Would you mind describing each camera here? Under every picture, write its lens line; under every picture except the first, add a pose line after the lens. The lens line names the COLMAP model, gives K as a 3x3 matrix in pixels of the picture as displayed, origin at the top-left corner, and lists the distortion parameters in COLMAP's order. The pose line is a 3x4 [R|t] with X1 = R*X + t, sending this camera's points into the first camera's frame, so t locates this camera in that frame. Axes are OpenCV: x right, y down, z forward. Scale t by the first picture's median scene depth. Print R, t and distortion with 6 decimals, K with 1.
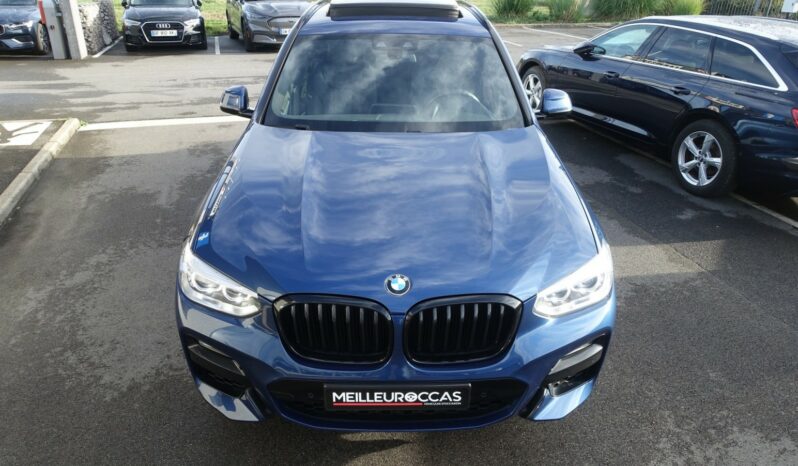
lens RADIAL K [[548.8, 0, 398.6], [0, 548.8, 208.5], [0, 0, 1]] dist [-0.001807, 0.001791]
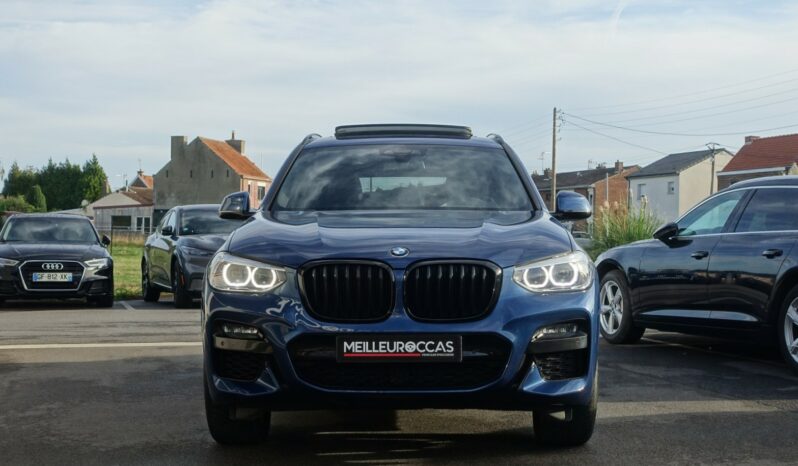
lens RADIAL K [[1188.0, 0, 399.7], [0, 1188.0, 234.1], [0, 0, 1]] dist [0.007579, 0.000000]
pose [[0.999547, -0.013030, -0.027137, 0.071320], [0.000283, 0.905492, -0.424363, 1.195540], [0.030102, 0.424163, 0.905086, -1.392640]]
